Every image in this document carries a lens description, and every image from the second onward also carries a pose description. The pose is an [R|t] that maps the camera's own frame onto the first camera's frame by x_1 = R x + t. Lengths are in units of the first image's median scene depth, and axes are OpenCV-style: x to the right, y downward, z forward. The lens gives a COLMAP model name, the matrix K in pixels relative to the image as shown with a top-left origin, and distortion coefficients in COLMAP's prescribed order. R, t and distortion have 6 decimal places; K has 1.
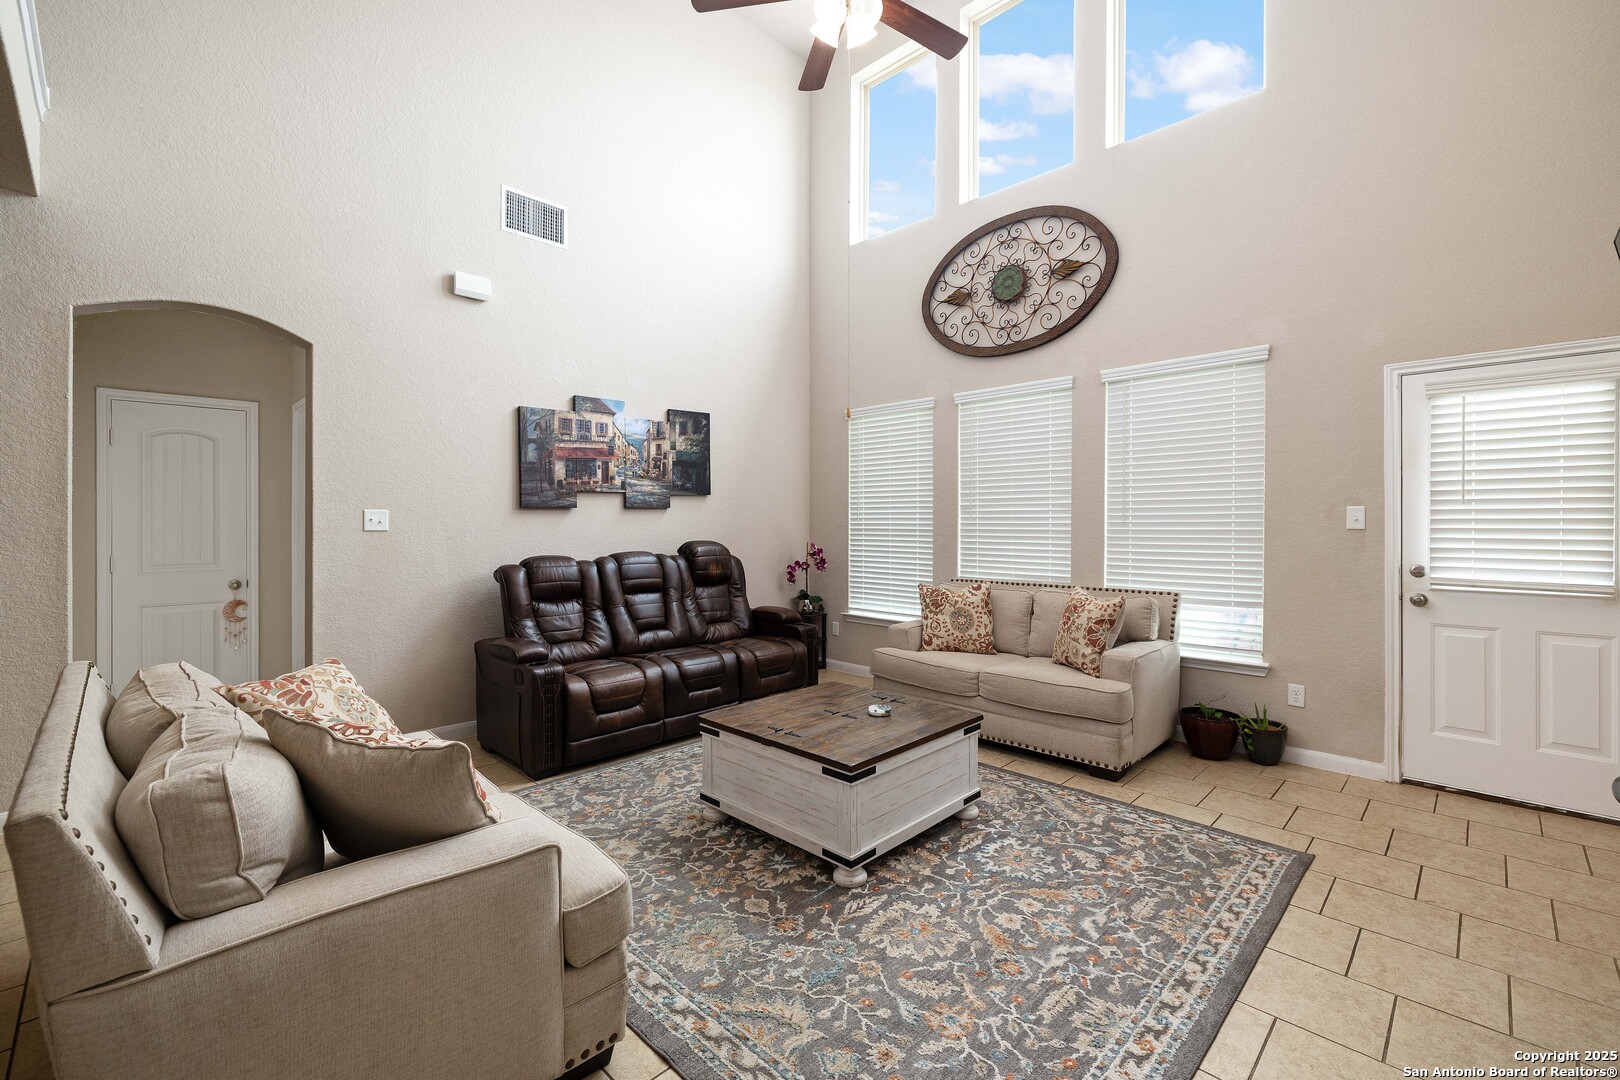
lens RADIAL K [[687.6, 0, 810.3], [0, 687.6, 524.9], [0, 0, 1]] dist [0.001183, -0.000450]
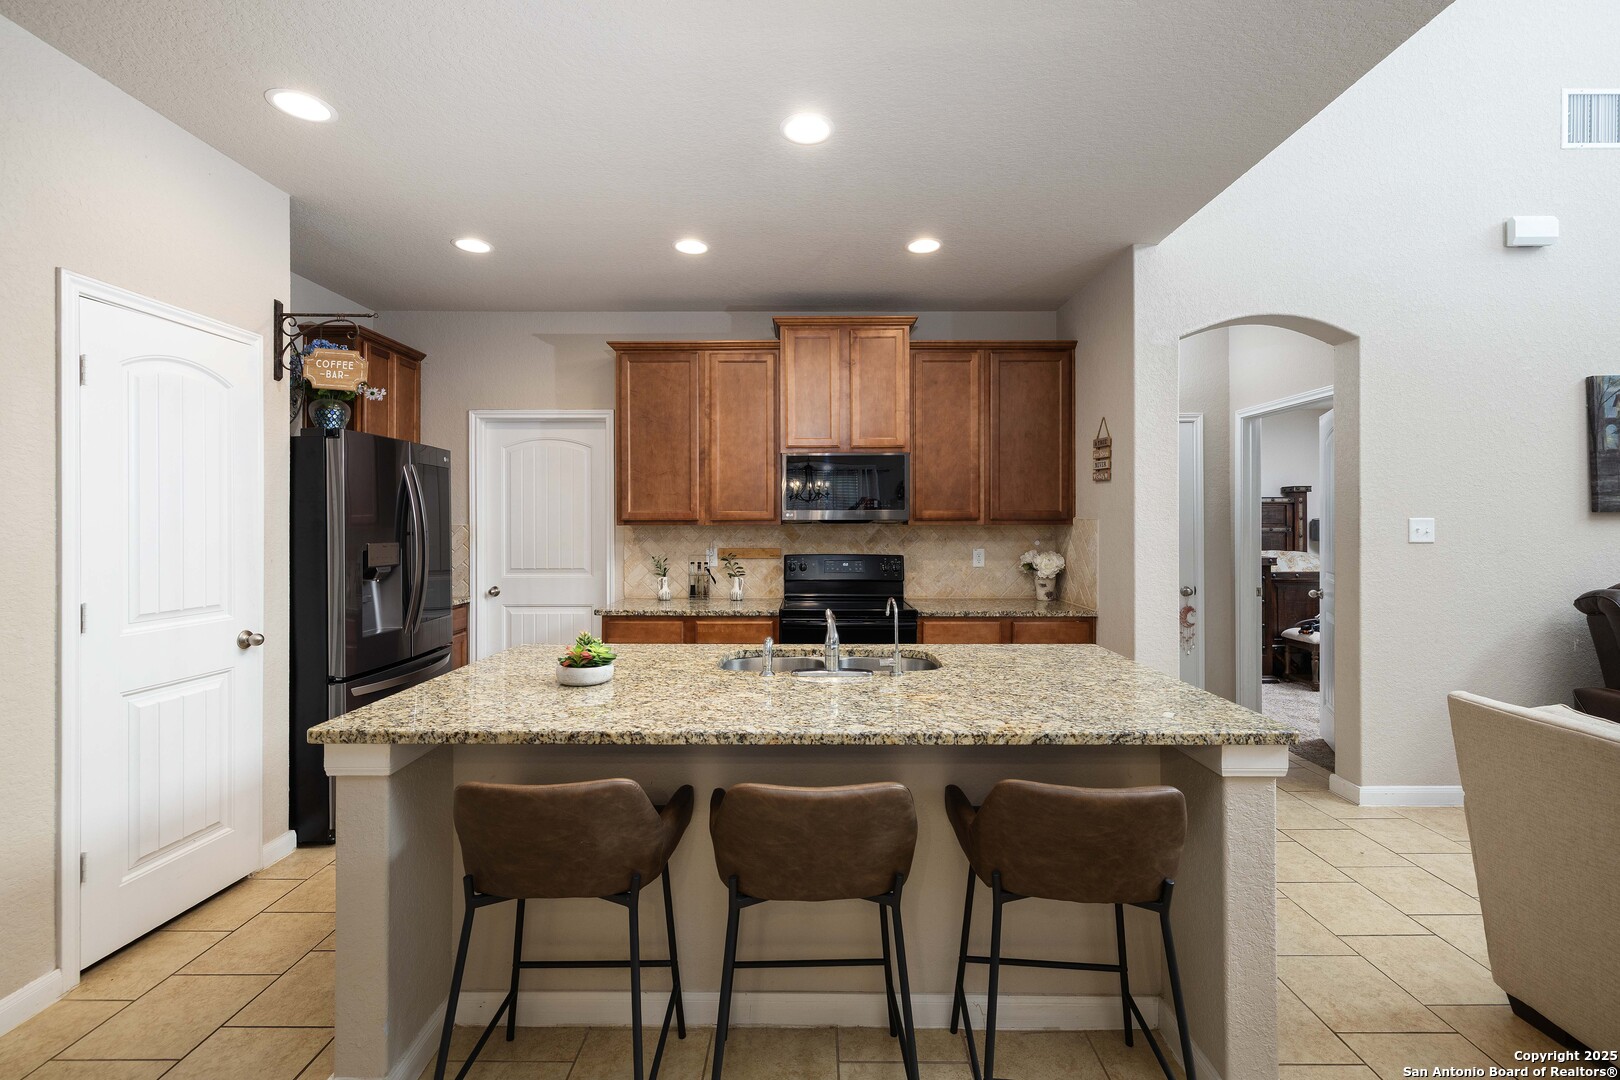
lens RADIAL K [[687.6, 0, 808.8], [0, 687.6, 529.4], [0, 0, 1]] dist [0.001183, -0.000450]
pose [[0.694488, -0.001781, -0.719502, -0.483047], [0.005638, 0.999980, 0.002967, -0.013335], [0.719482, -0.006117, 0.694484, -0.134649]]
